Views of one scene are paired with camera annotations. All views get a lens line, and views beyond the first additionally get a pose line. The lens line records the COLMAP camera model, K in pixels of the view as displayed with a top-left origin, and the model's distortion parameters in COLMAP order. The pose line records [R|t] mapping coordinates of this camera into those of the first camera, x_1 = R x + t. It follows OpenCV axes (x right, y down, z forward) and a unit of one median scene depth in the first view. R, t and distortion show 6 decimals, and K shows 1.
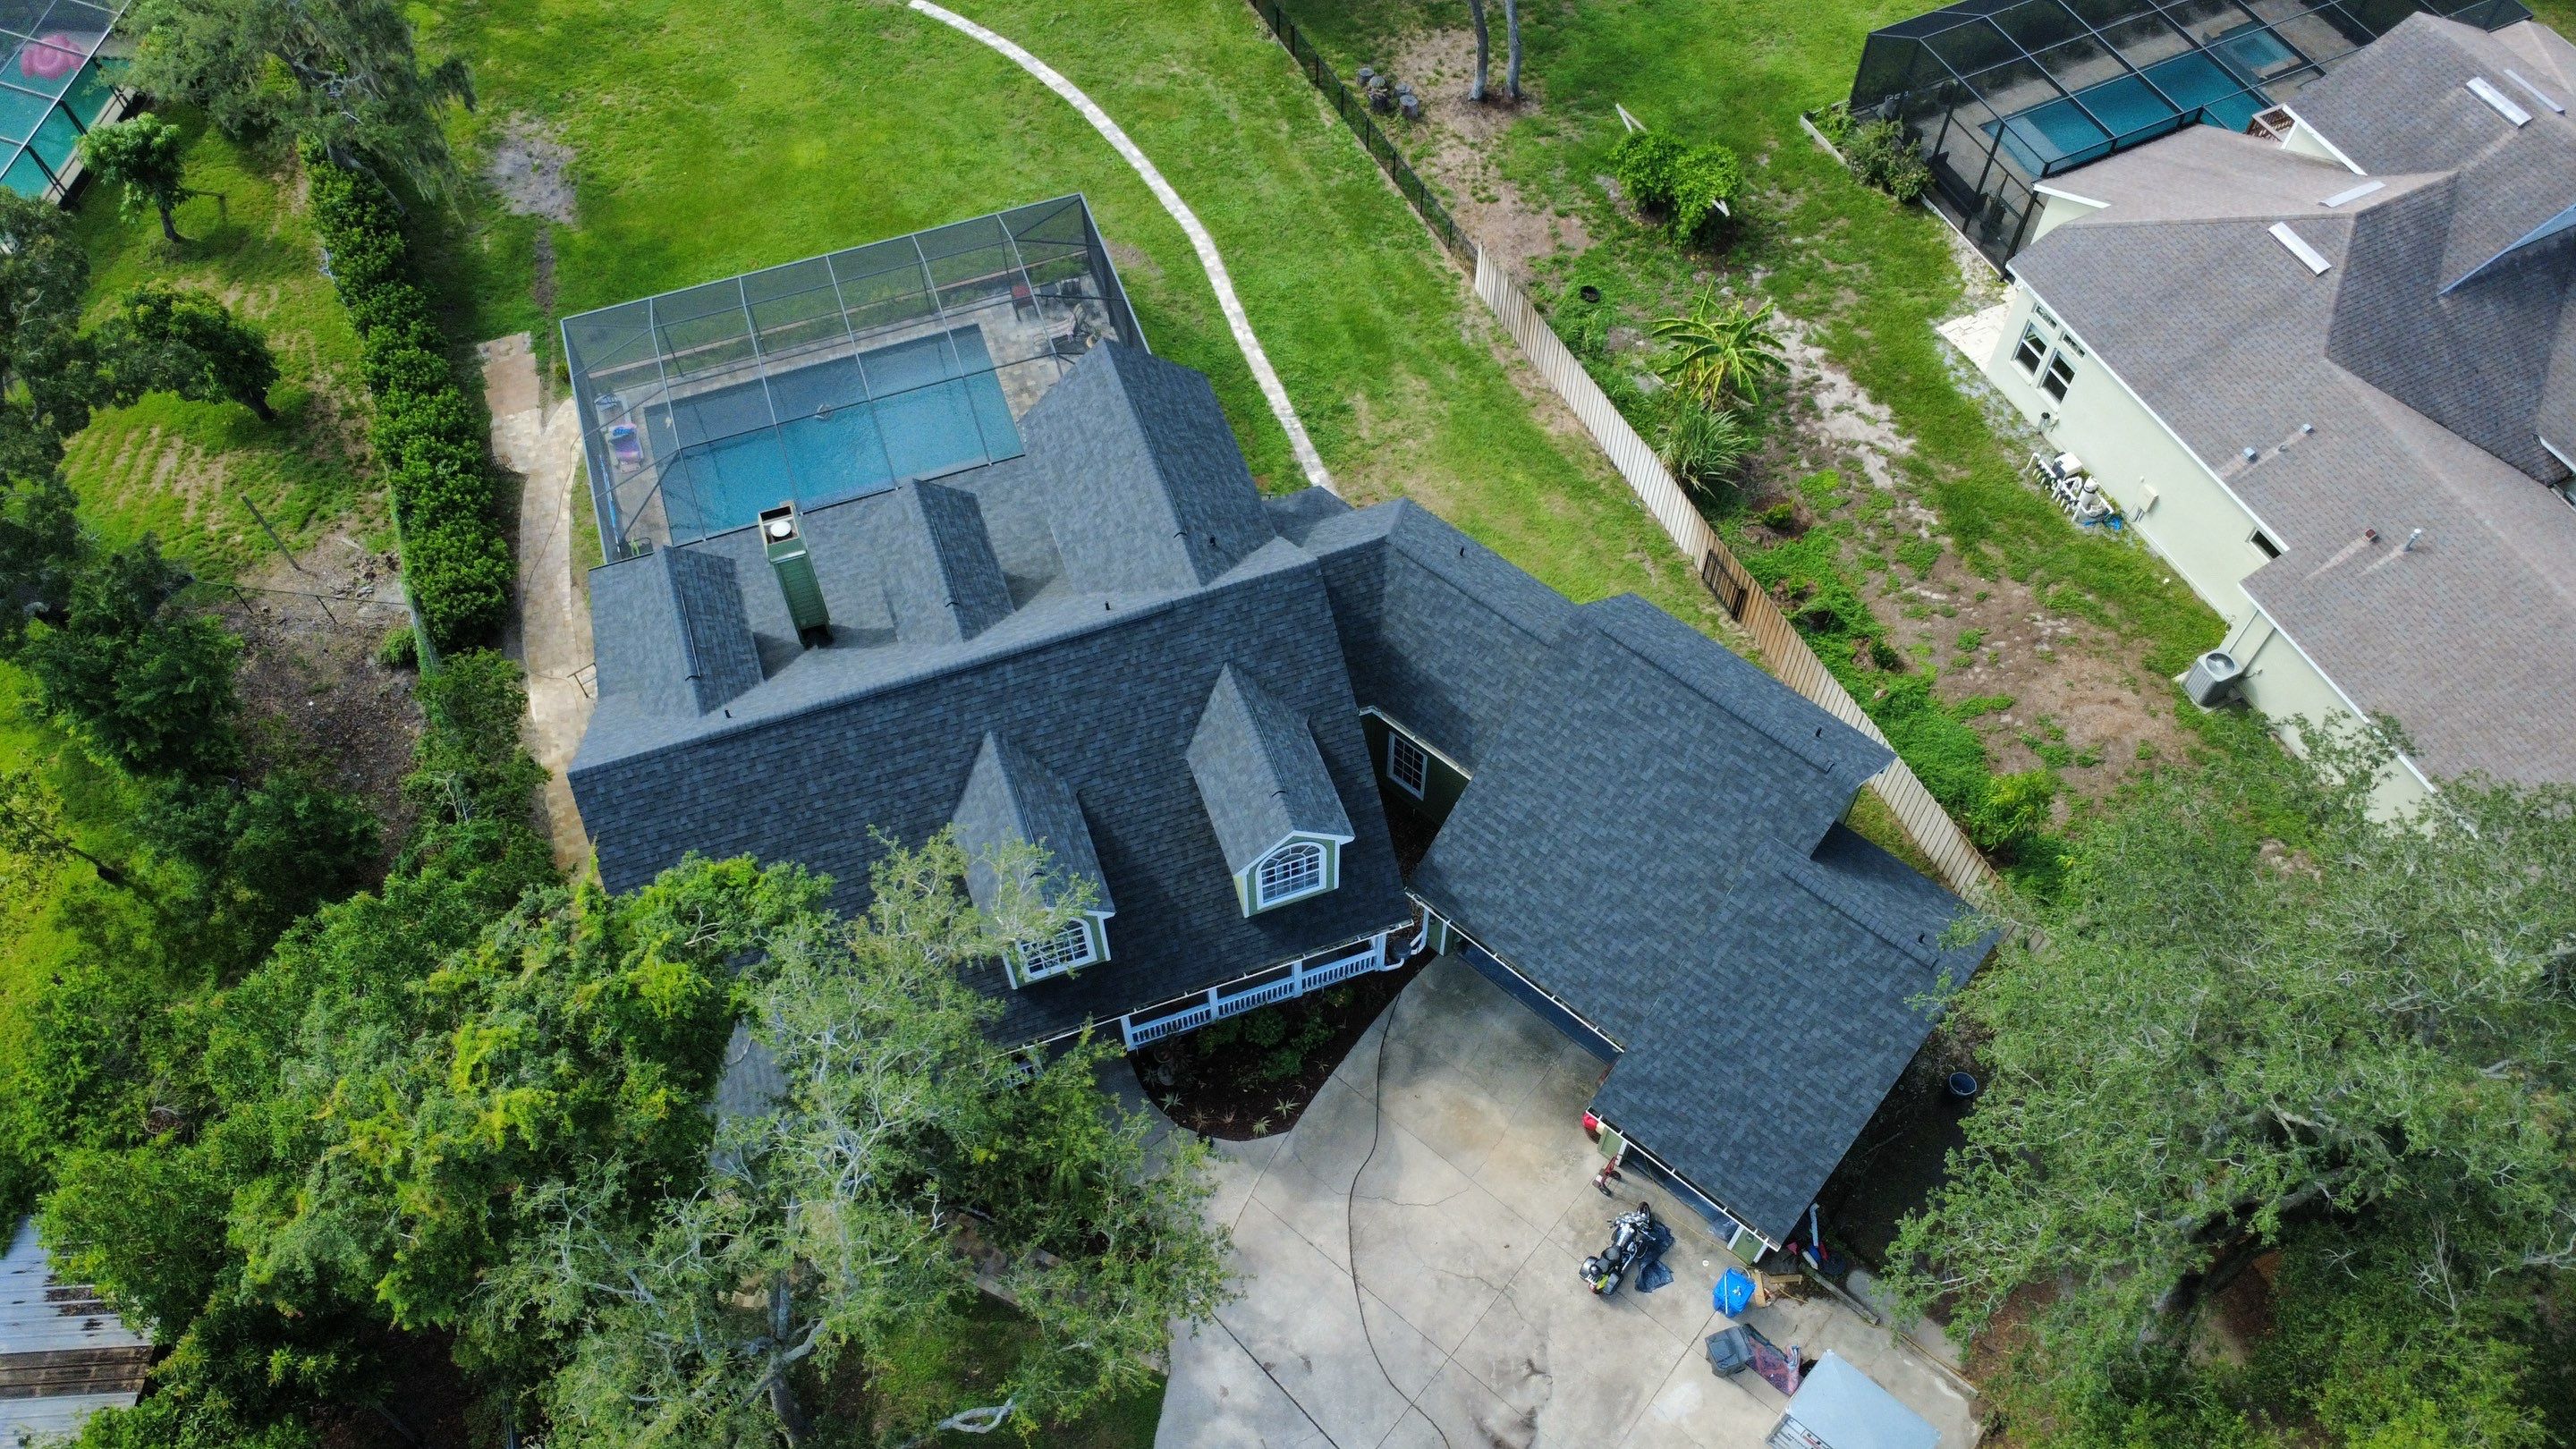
lens RADIAL K [[1866.8, 0, 1284.4], [0, 1866.8, 716.5], [0, 0, 1]] dist [-0.000200, 0.002385]
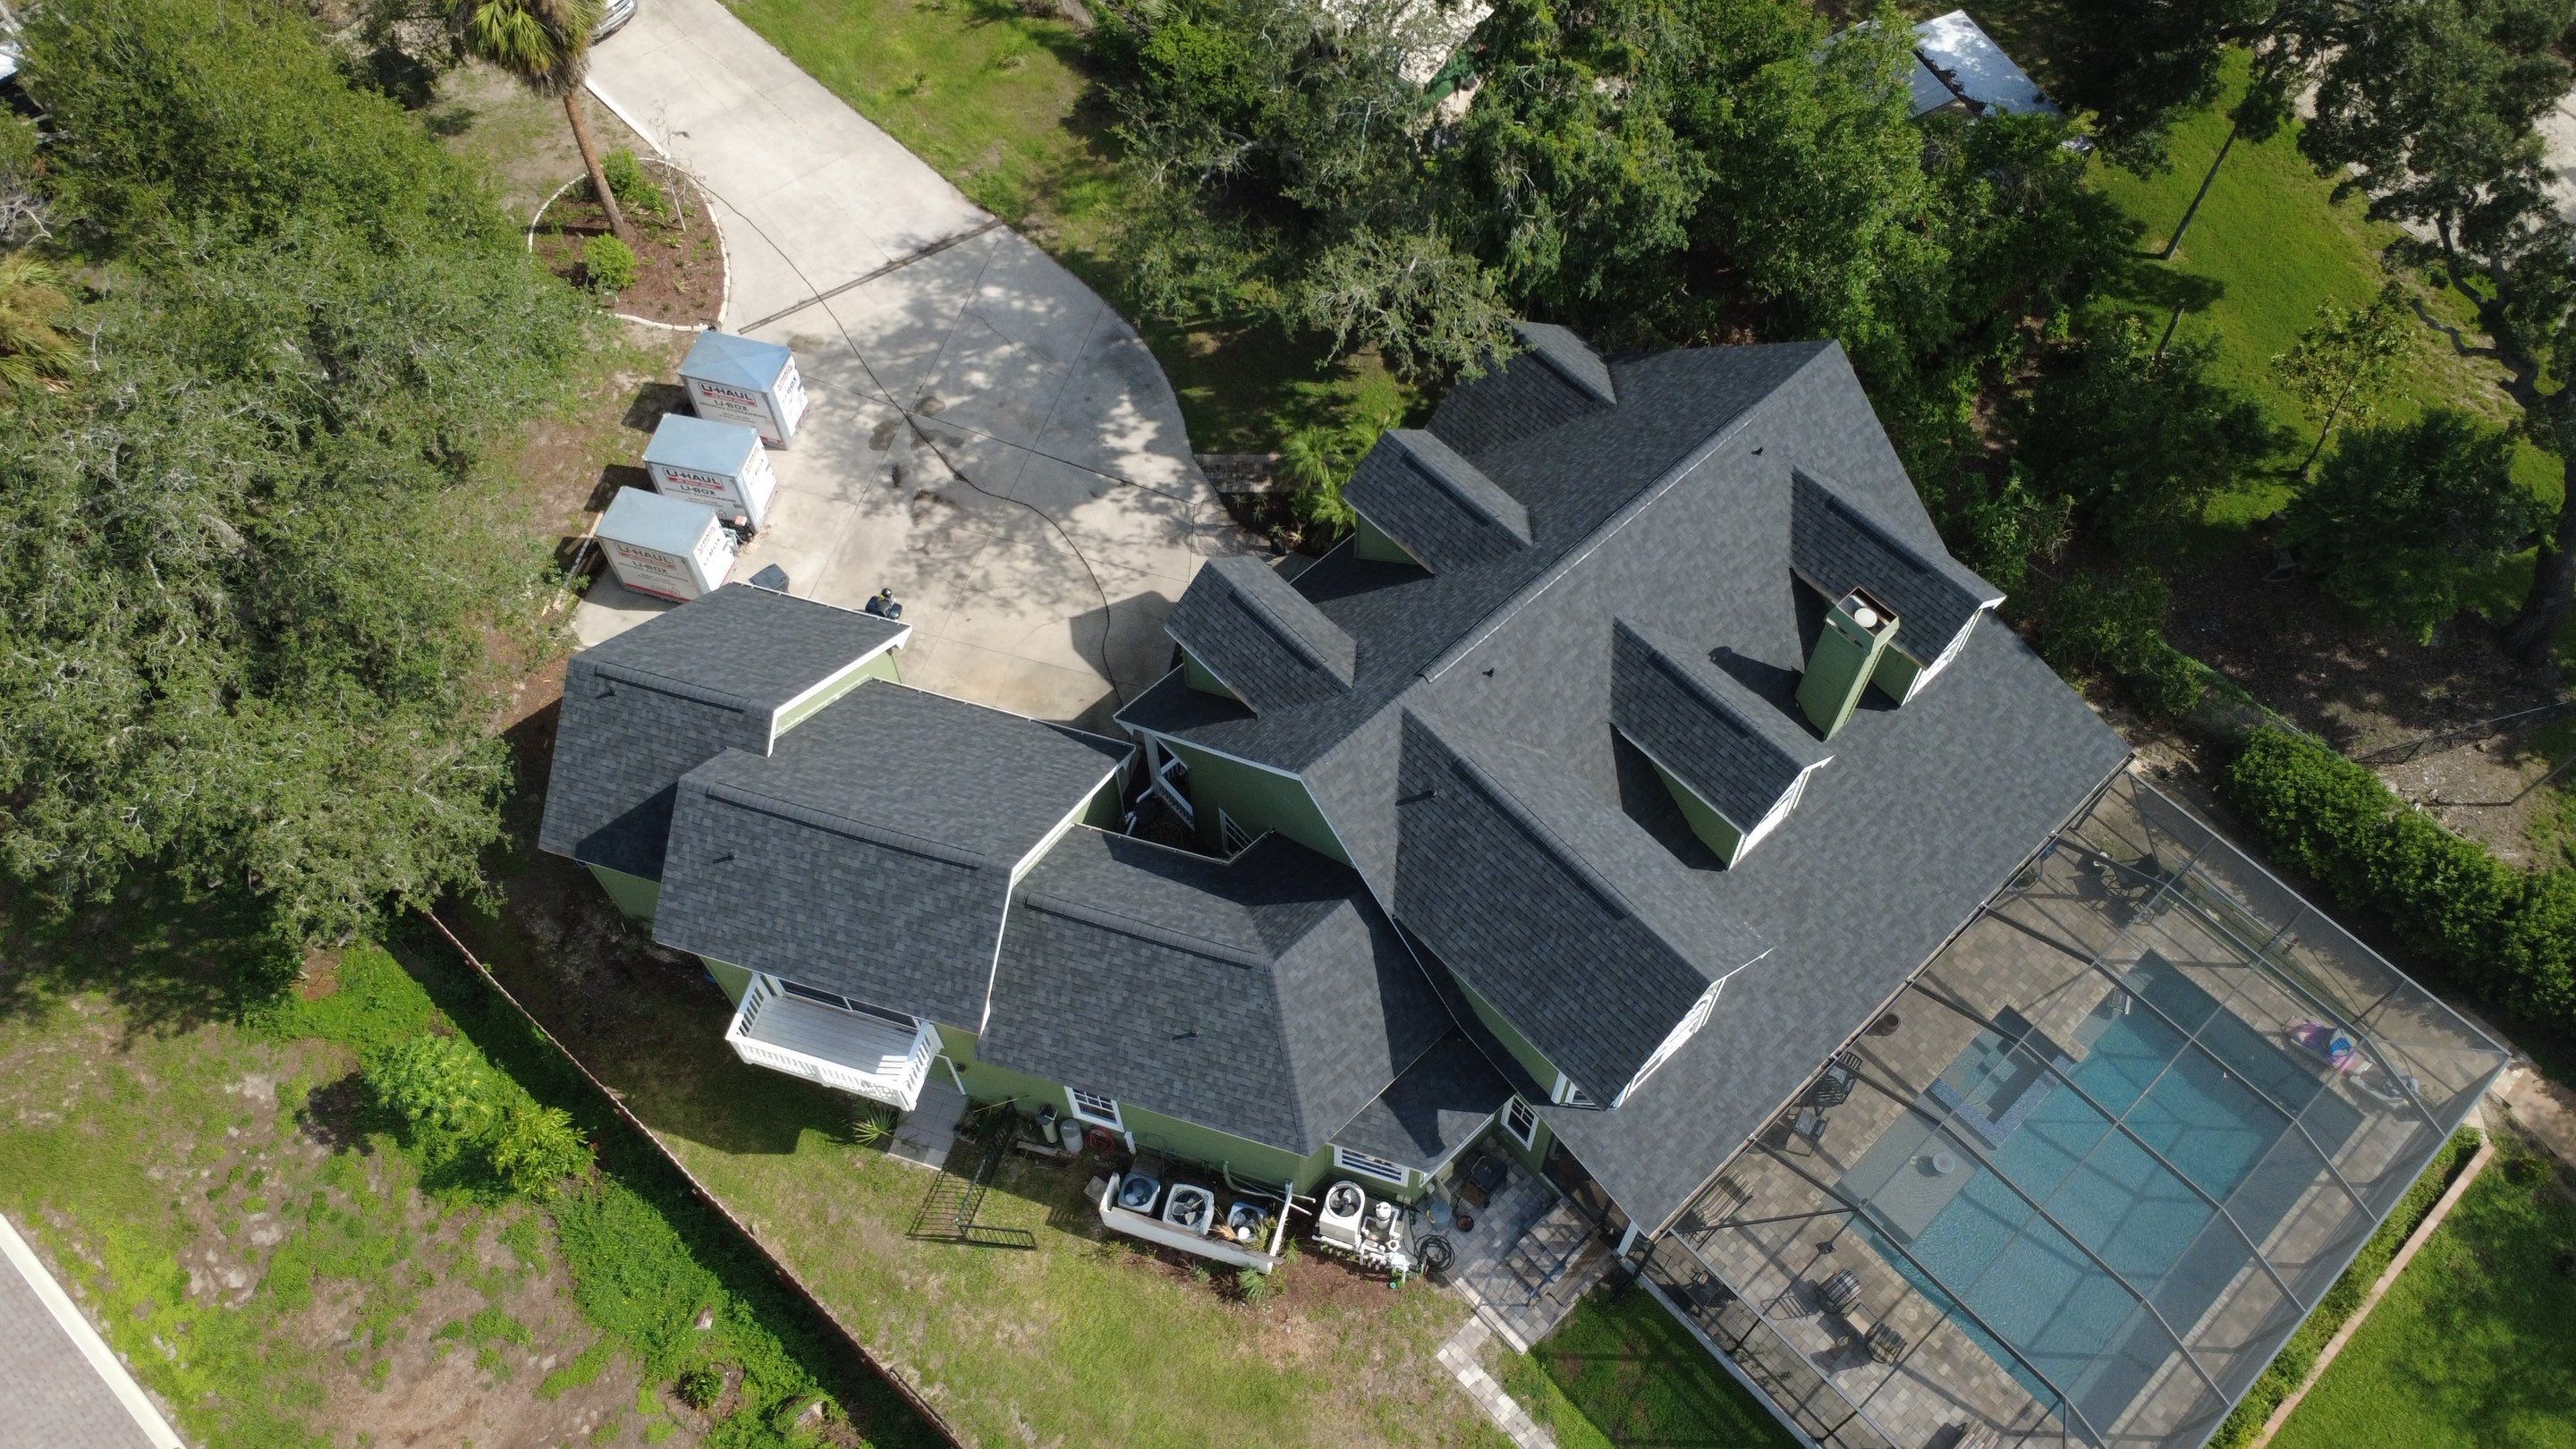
lens RADIAL K [[1866.8, 0, 1282.8], [0, 1866.8, 731.8], [0, 0, 1]] dist [-0.000200, 0.002385]
pose [[-0.917460, 0.354904, -0.179751, 0.131568], [-0.314792, -0.371359, 0.873498, -0.630076], [0.243256, 0.857983, 0.452428, 0.435750]]
